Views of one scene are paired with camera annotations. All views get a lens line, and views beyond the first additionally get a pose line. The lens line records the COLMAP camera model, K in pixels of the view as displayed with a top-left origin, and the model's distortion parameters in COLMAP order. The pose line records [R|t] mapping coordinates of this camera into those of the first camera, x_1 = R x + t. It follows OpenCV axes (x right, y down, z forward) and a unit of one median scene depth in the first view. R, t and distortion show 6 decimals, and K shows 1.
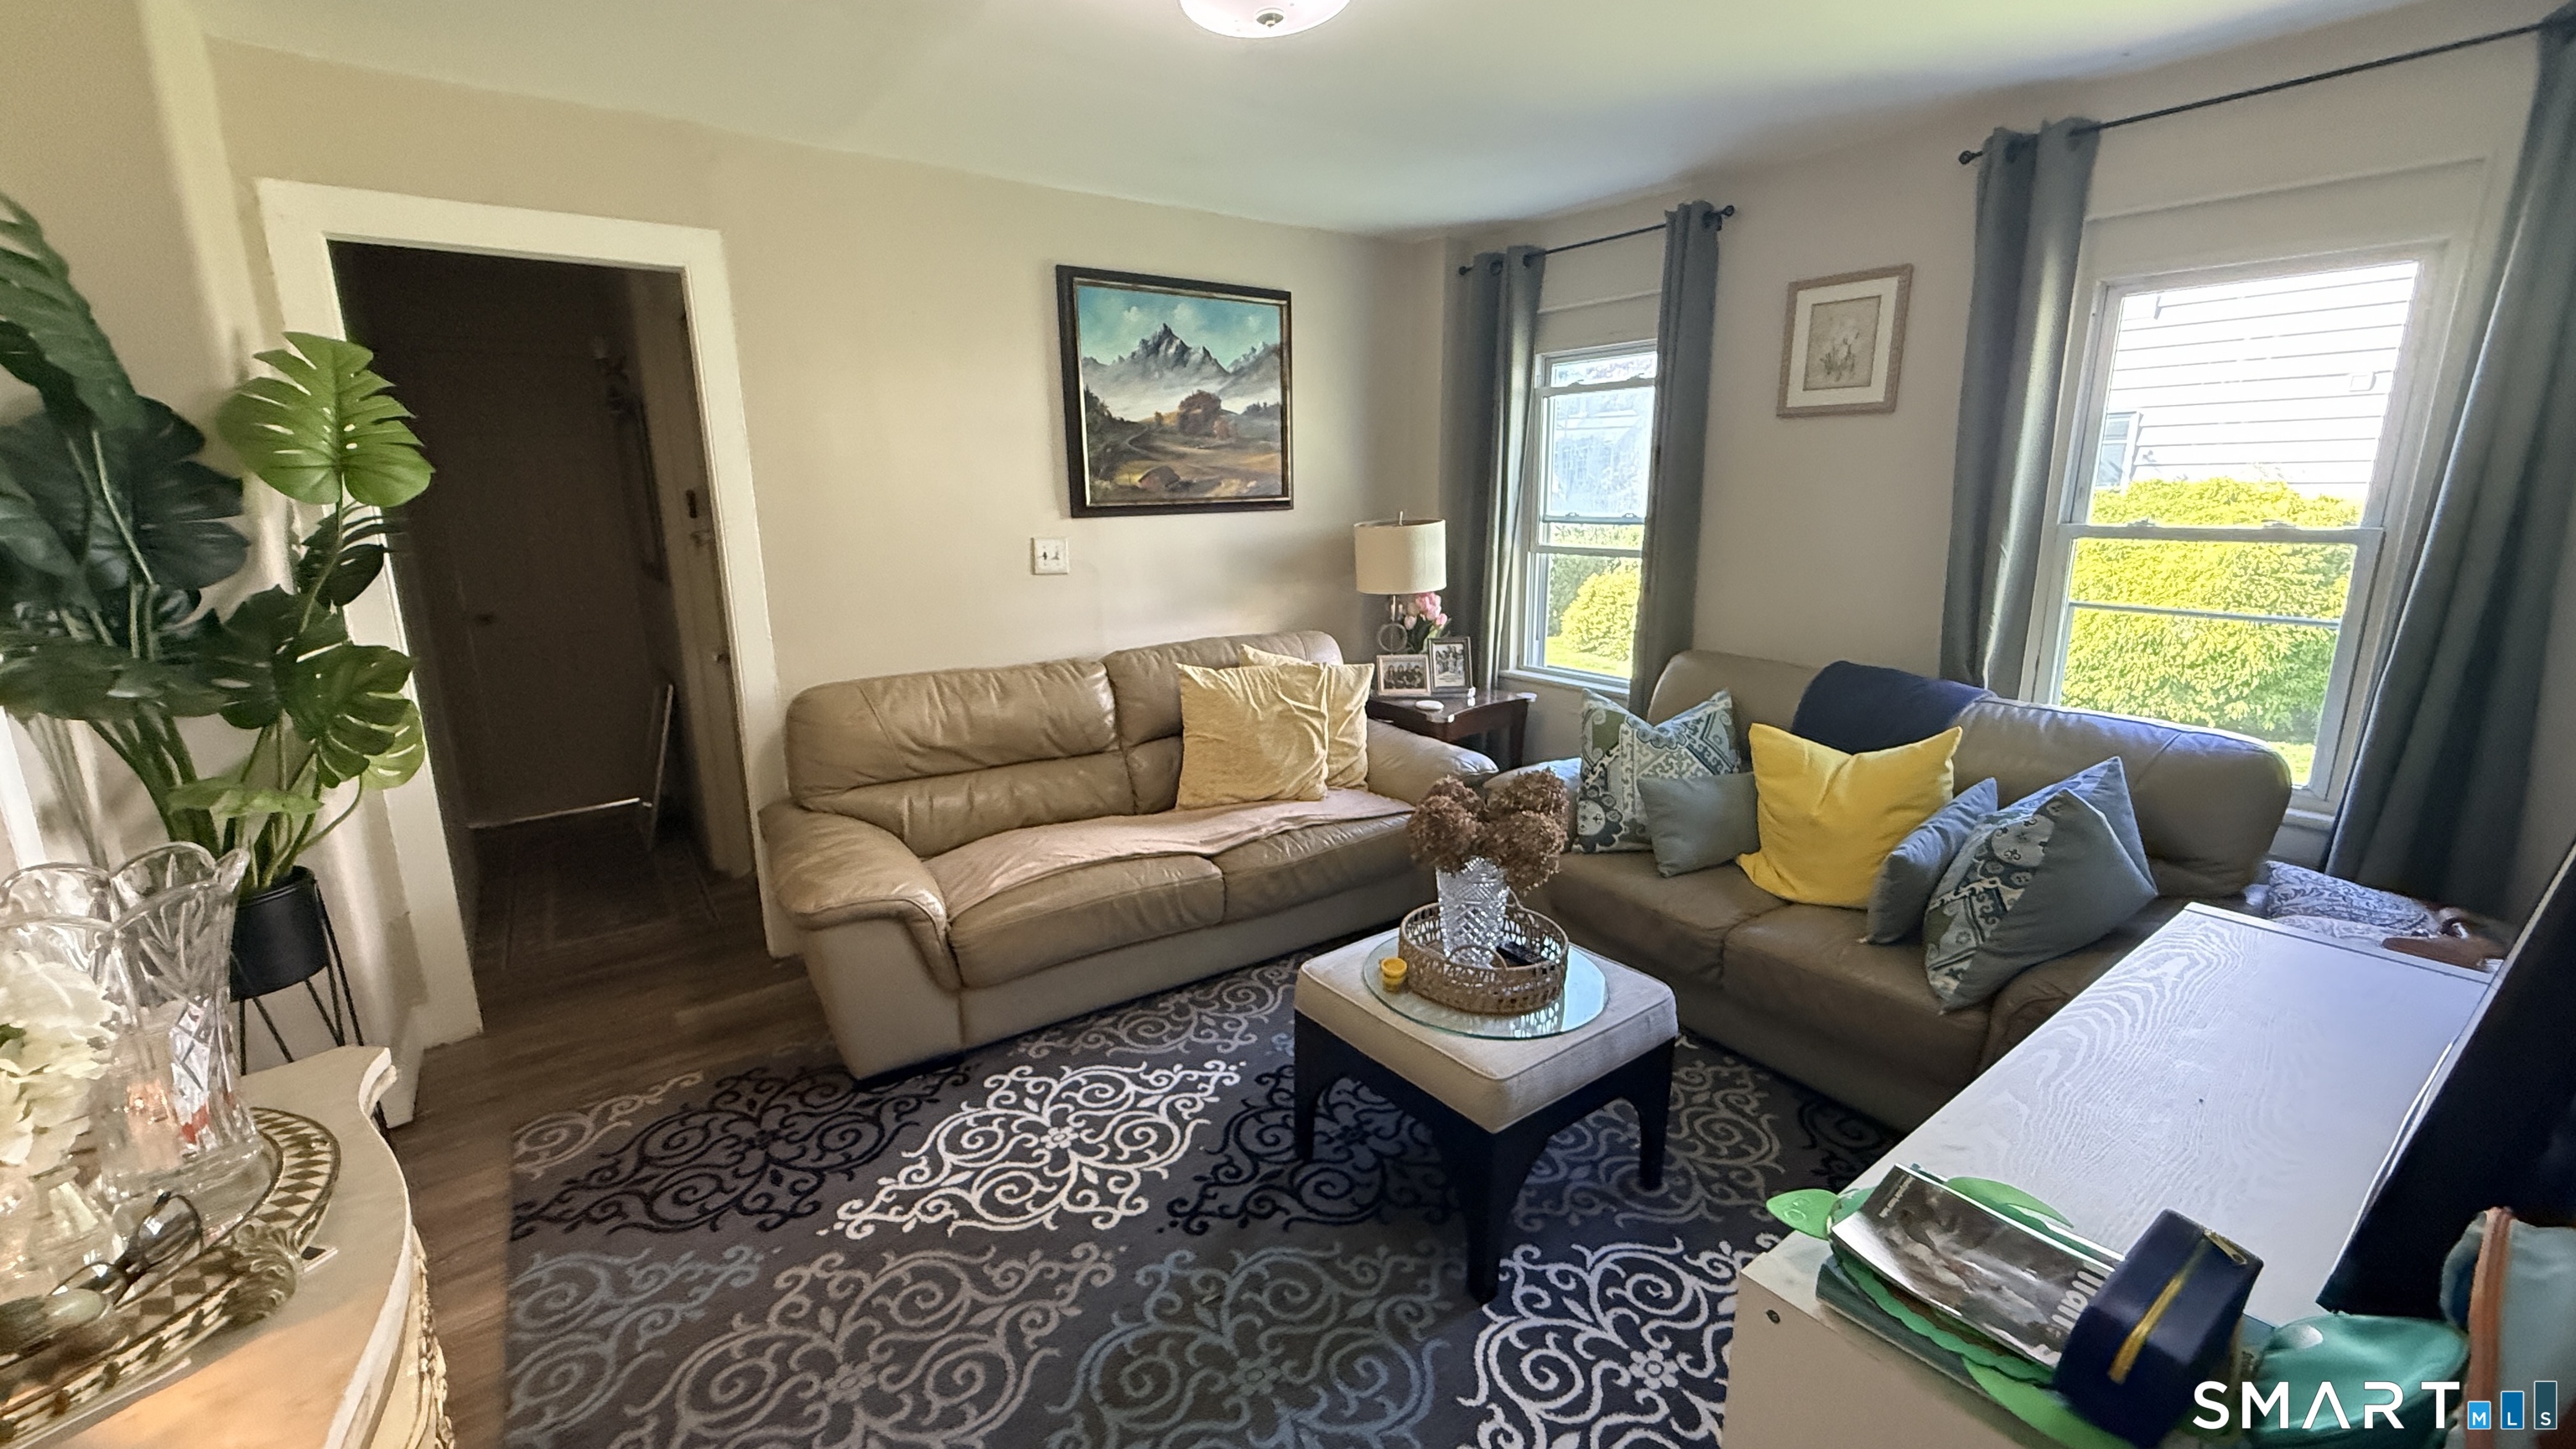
lens RADIAL K [[1039.7, 0, 1287.6], [0, 1039.7, 728.2], [0, 0, 1]] dist [-0.001305, -0.000046]
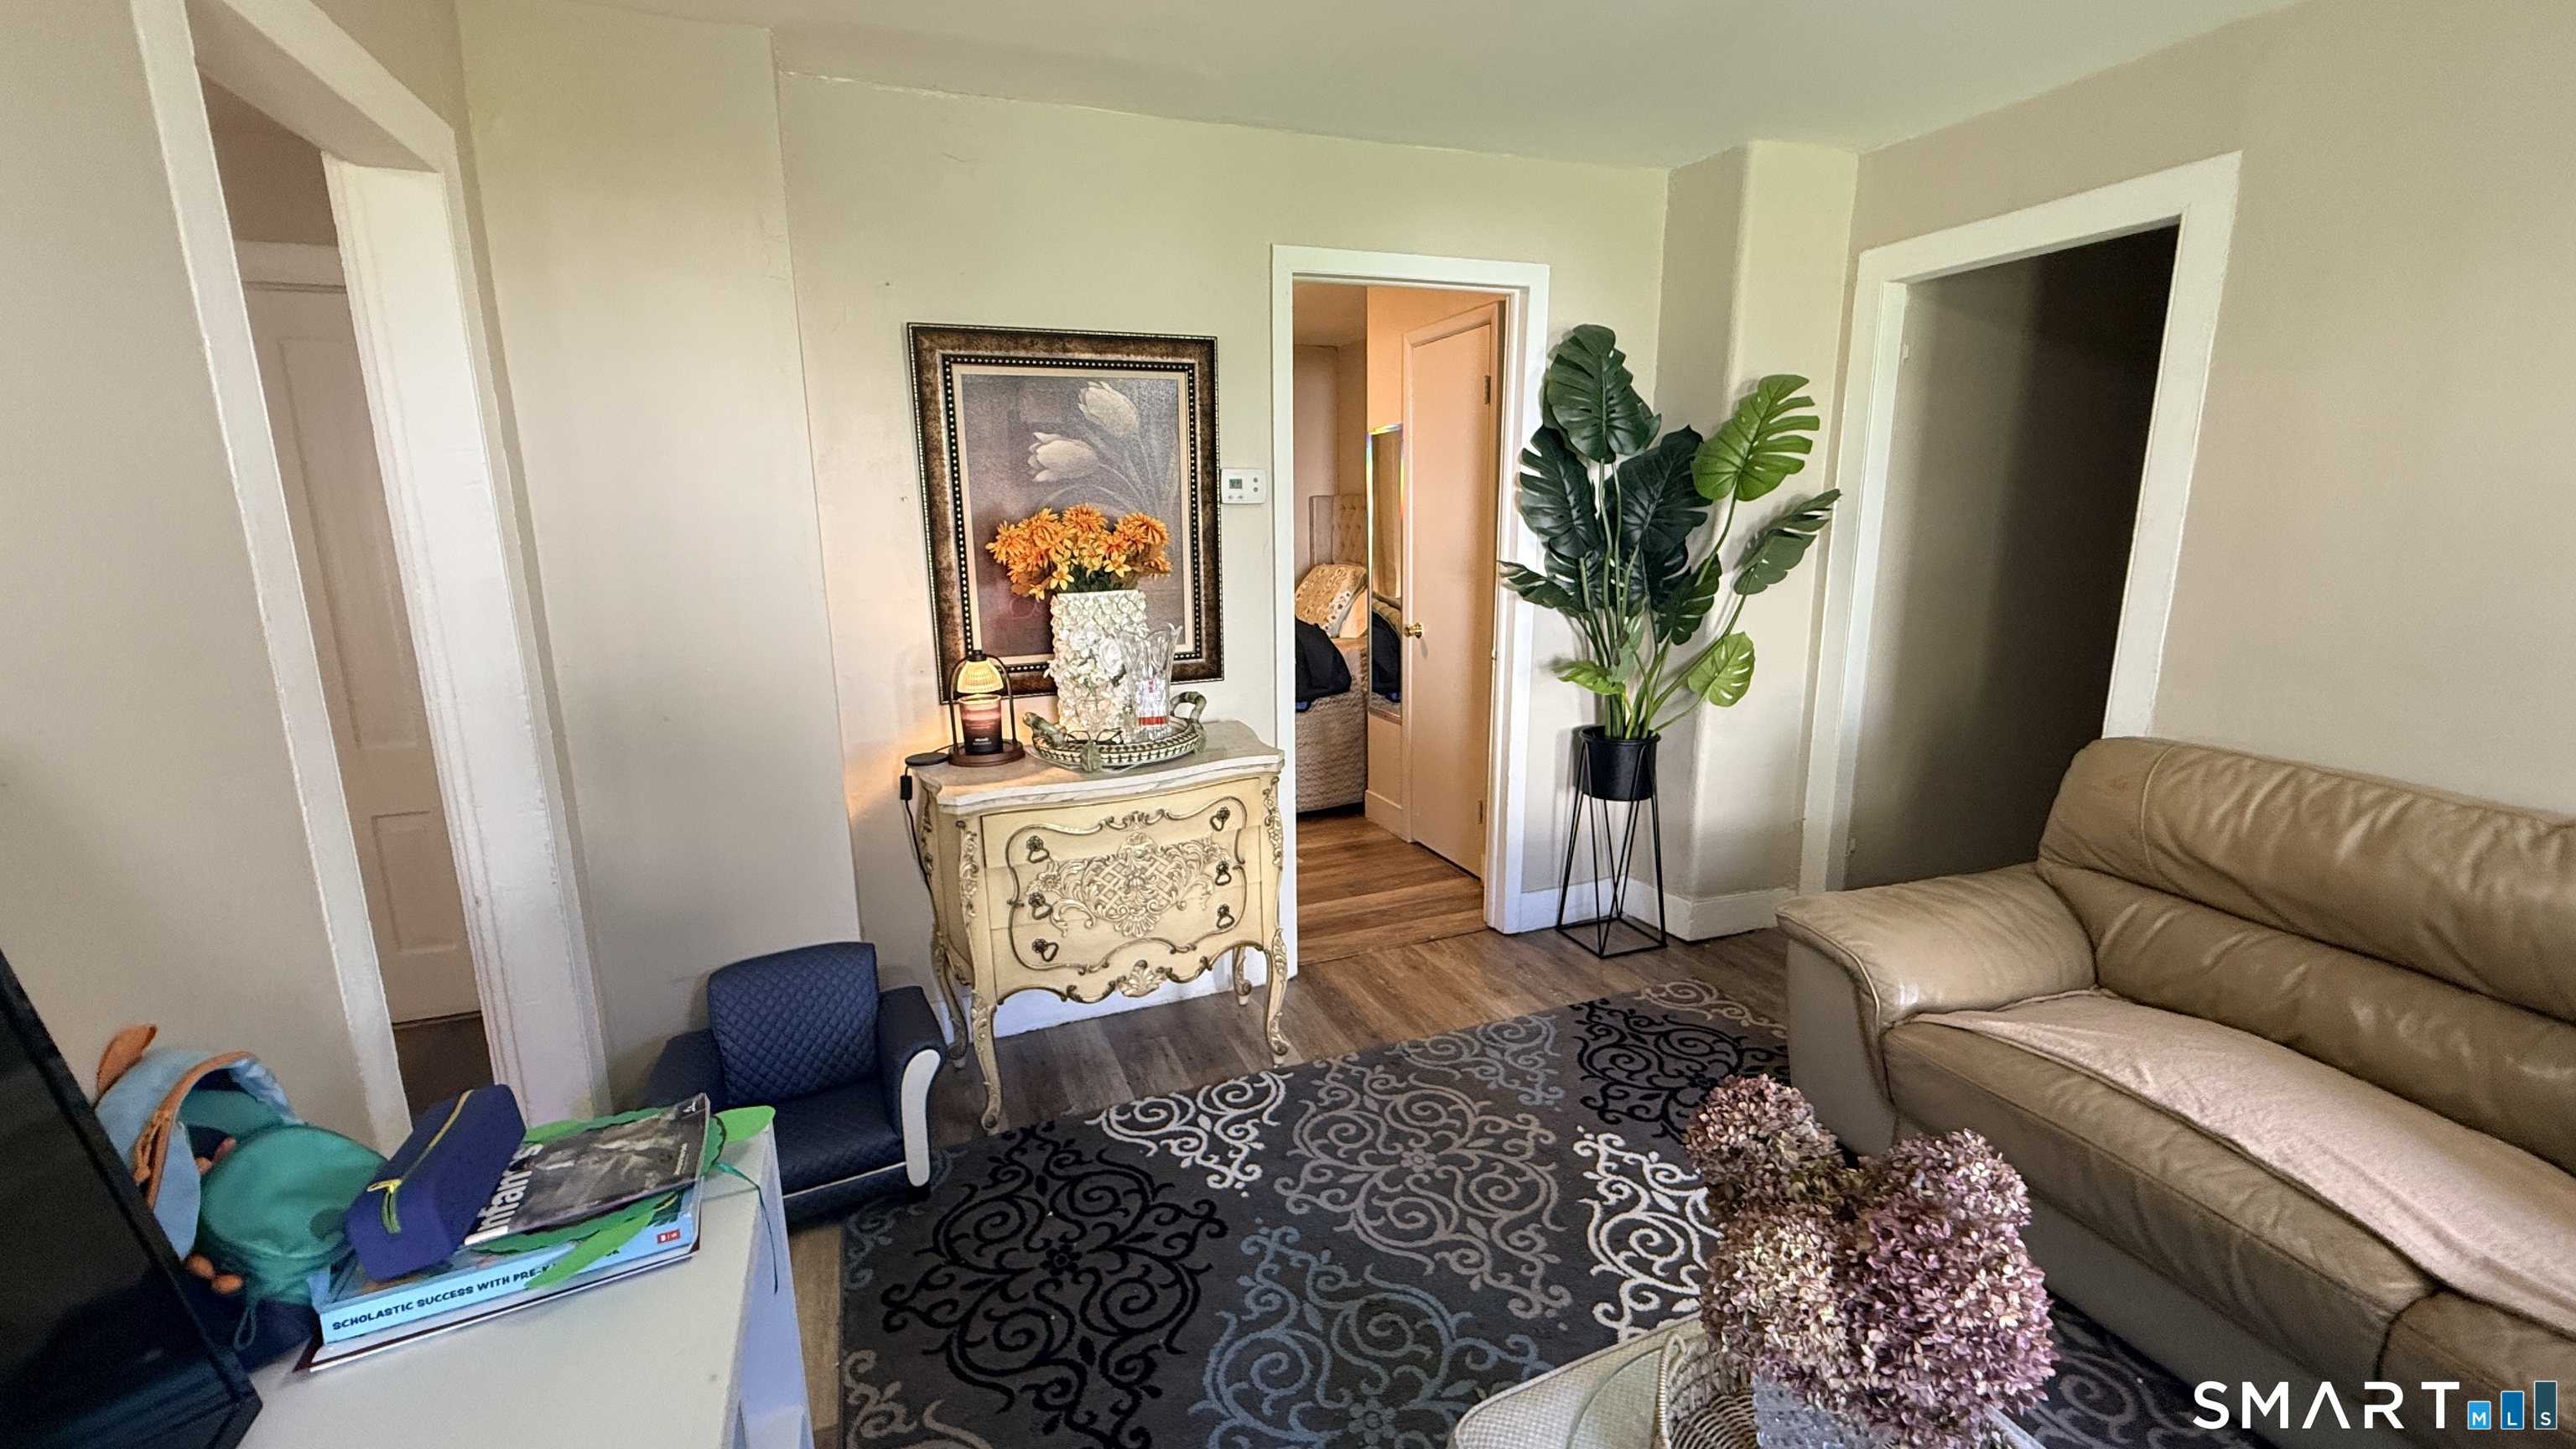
lens RADIAL K [[1039.7, 0, 1288.4], [0, 1039.7, 726.8], [0, 0, 1]] dist [-0.001305, -0.000046]
pose [[-0.265988, 0.211729, -0.940437, 0.614754], [-0.199169, 0.942460, 0.268516, -0.180663], [0.943177, 0.258727, -0.208513, 0.781911]]
